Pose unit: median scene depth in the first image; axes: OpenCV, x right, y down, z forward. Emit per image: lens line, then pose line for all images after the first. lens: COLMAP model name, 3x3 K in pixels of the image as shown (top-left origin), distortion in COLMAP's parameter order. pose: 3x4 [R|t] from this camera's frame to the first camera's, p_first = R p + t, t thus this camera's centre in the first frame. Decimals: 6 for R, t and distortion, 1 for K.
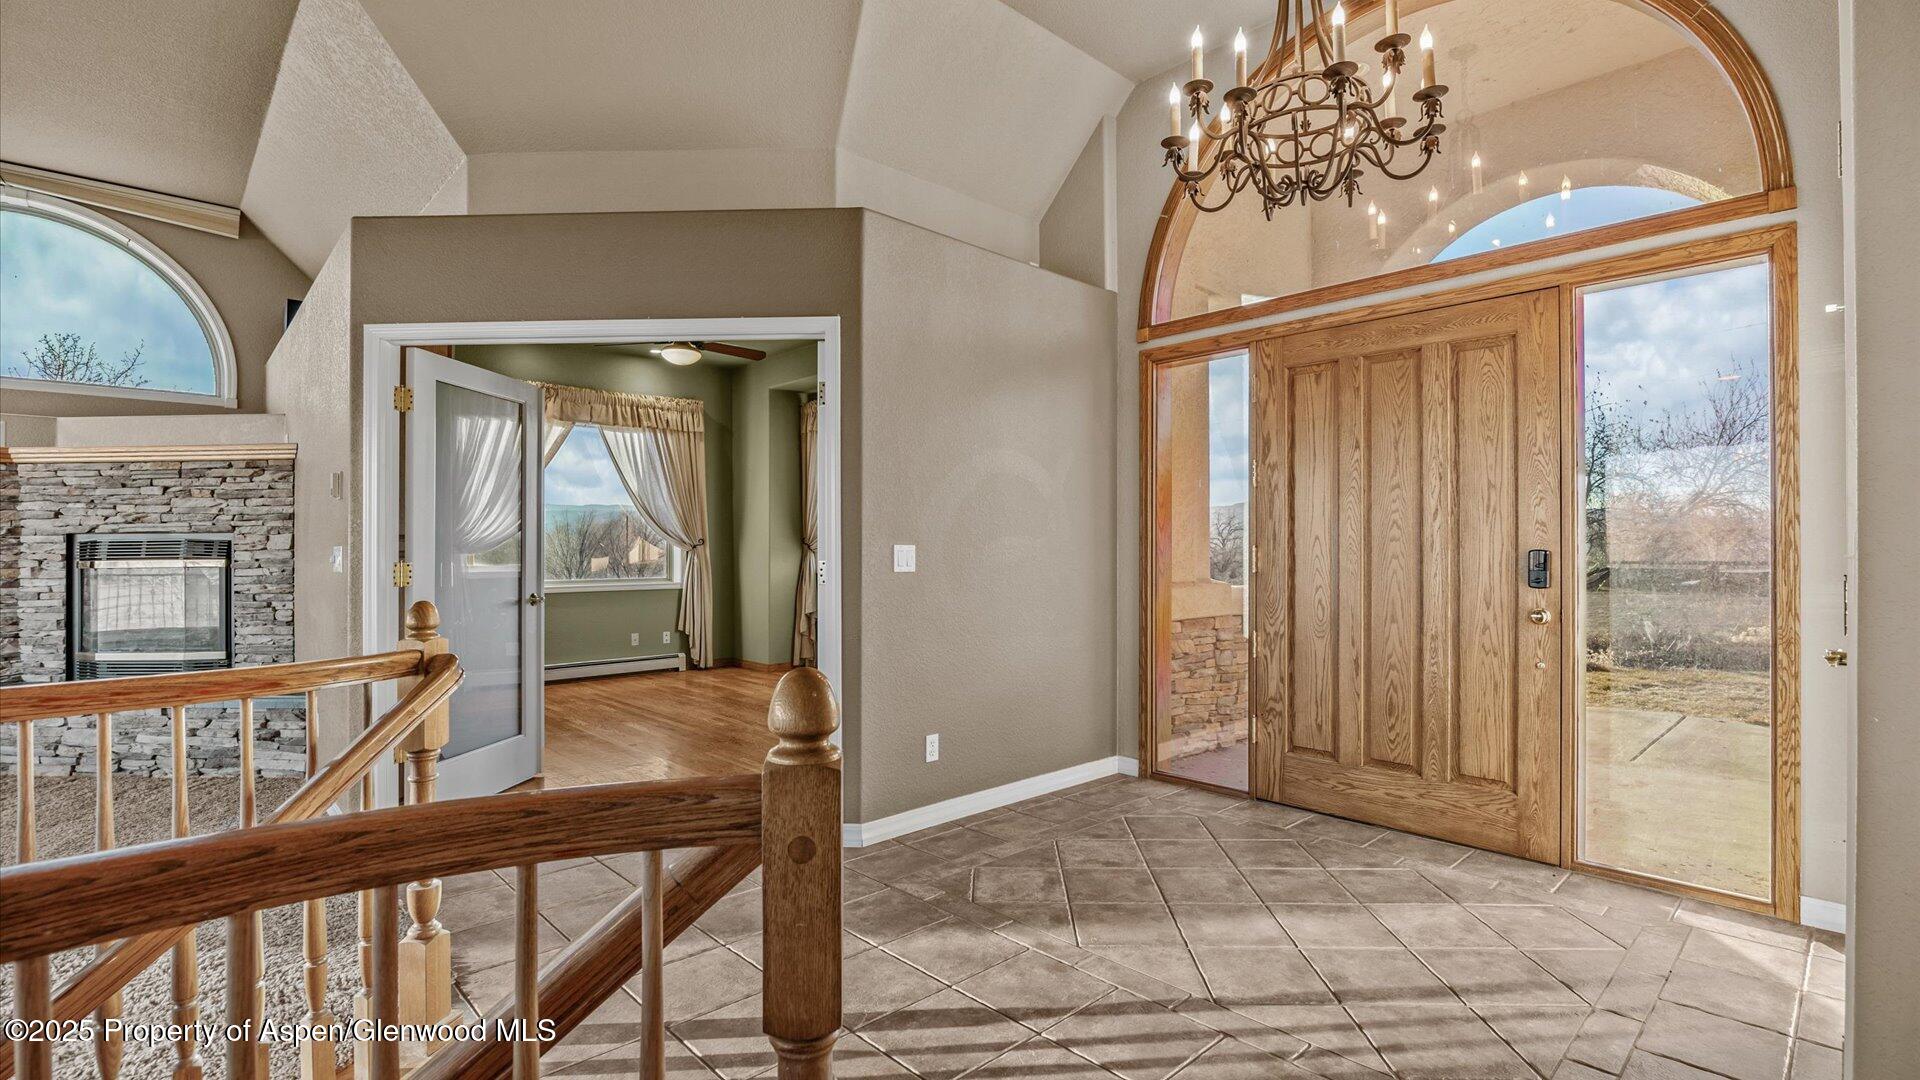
lens RADIAL K [[876.8, 0, 962.4], [0, 876.8, 551.2], [0, 0, 1]] dist [-0.015605, -0.000013]
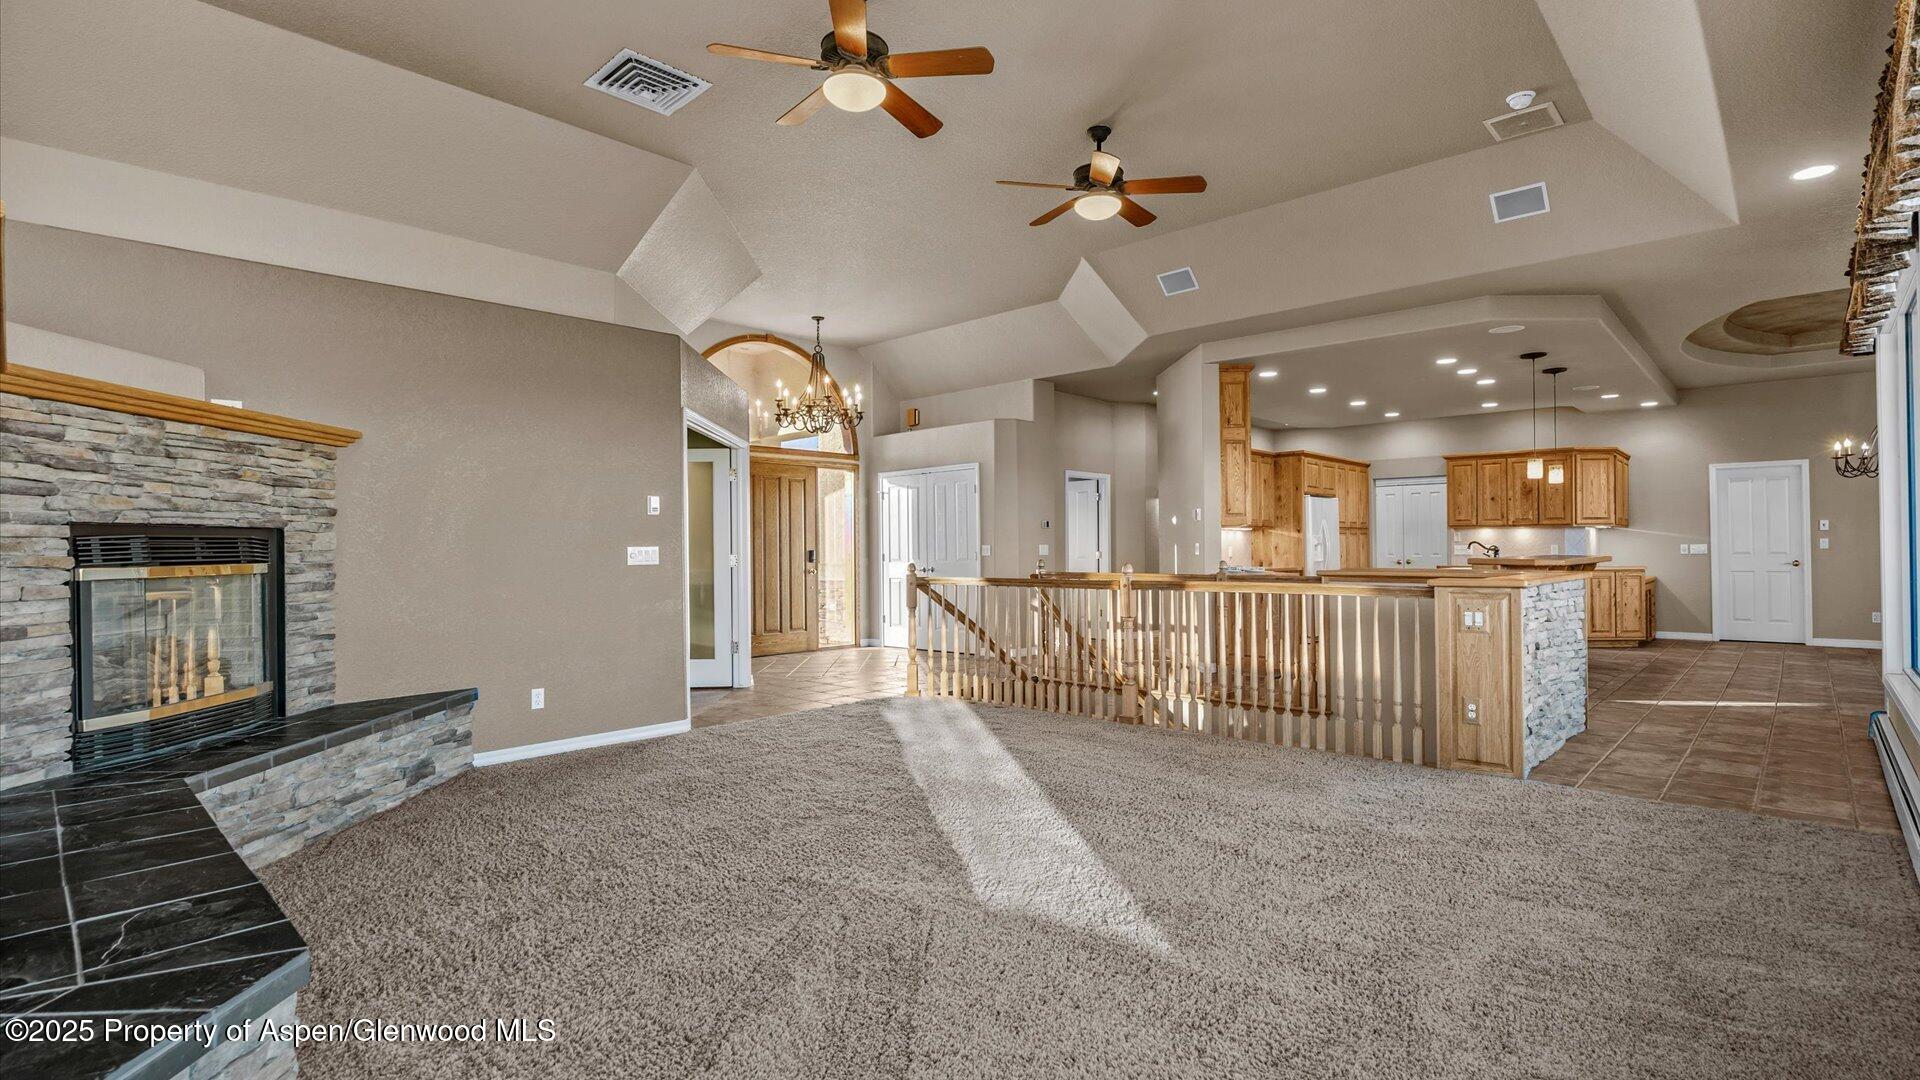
lens RADIAL K [[886.3, 0, 968.3], [0, 886.3, 538.8], [0, 0, 1]] dist [-0.005335, -0.000369]
pose [[-0.055324, 0.013213, 0.998381, -1.015338], [0.008239, 0.999884, -0.012776, 0.001667], [-0.998434, 0.007518, -0.055427, 0.245597]]
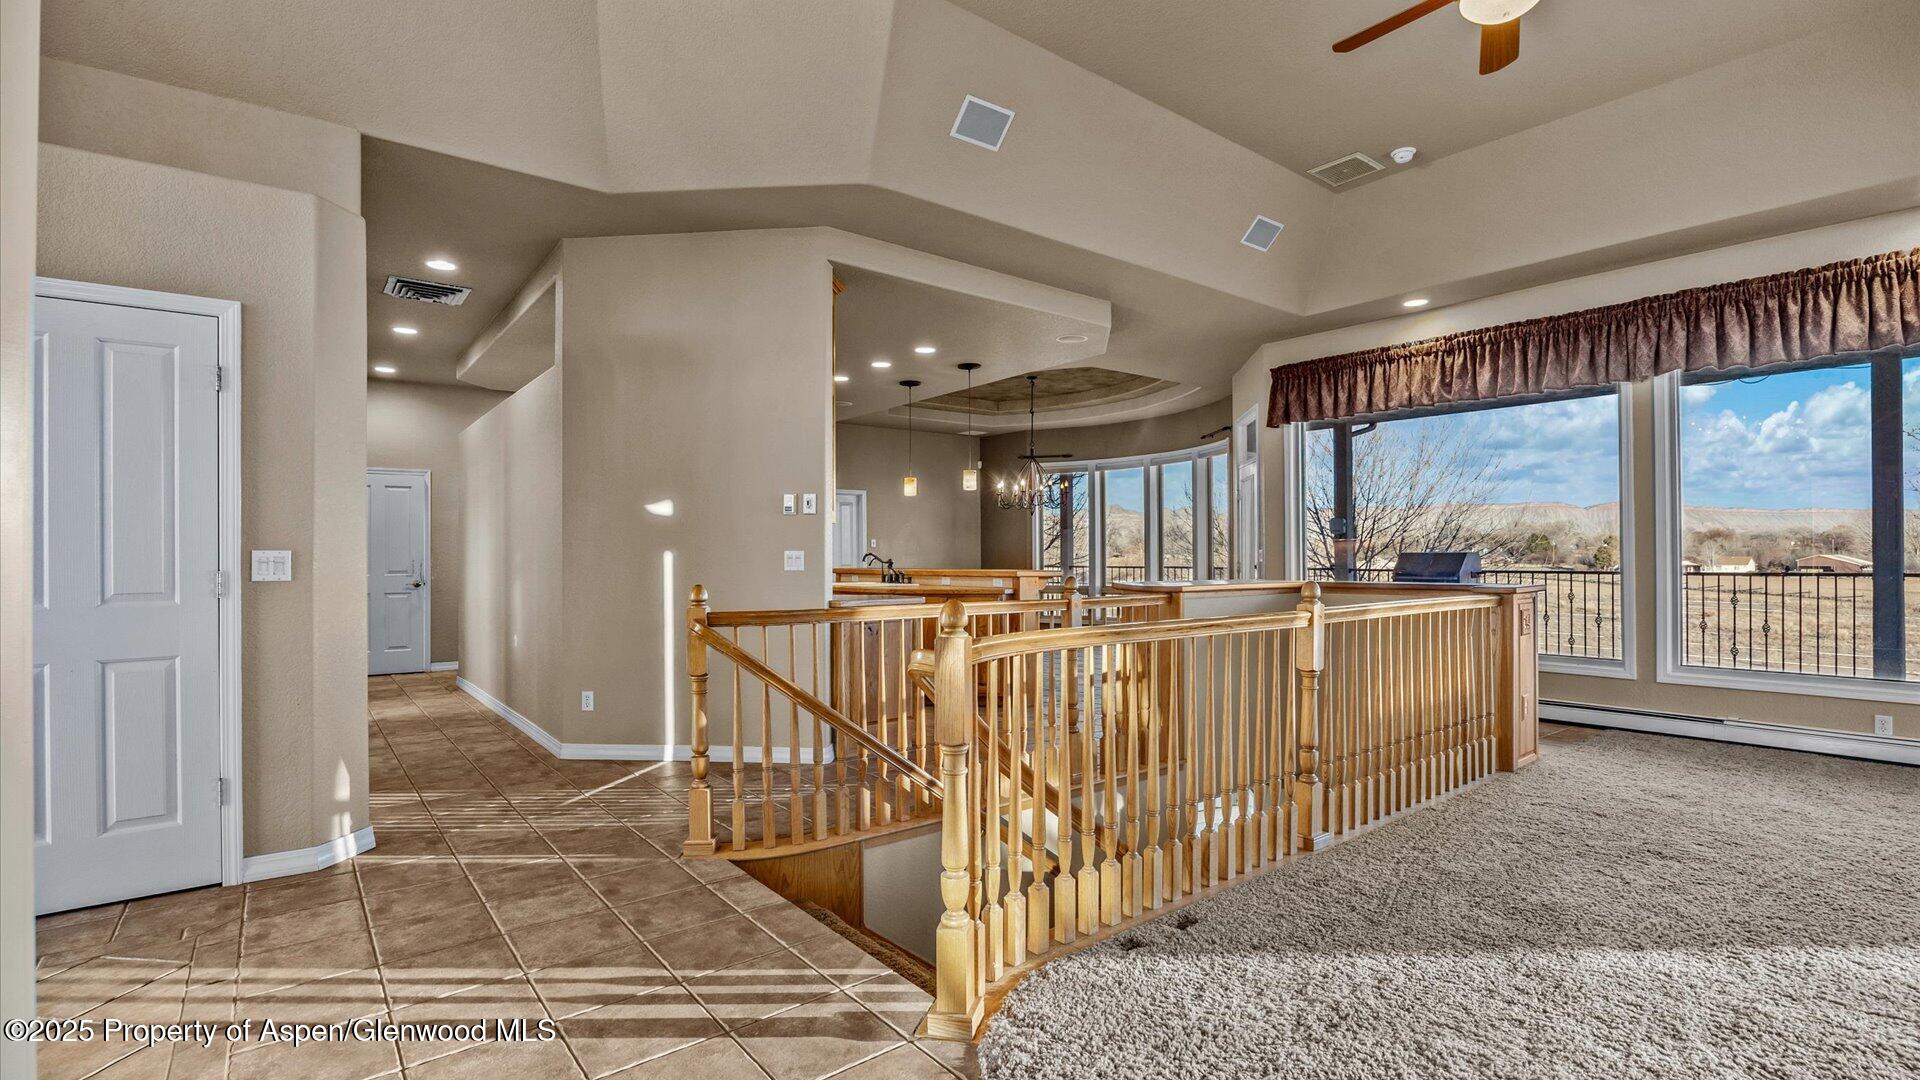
lens RADIAL K [[876.8, 0, 962.4], [0, 876.8, 551.2], [0, 0, 1]] dist [-0.015605, -0.000013]
pose [[-0.995310, -0.001273, 0.096723, -0.185988], [-0.001563, 0.999995, -0.002917, -0.003870], [-0.096719, -0.003054, -0.995307, 0.516783]]
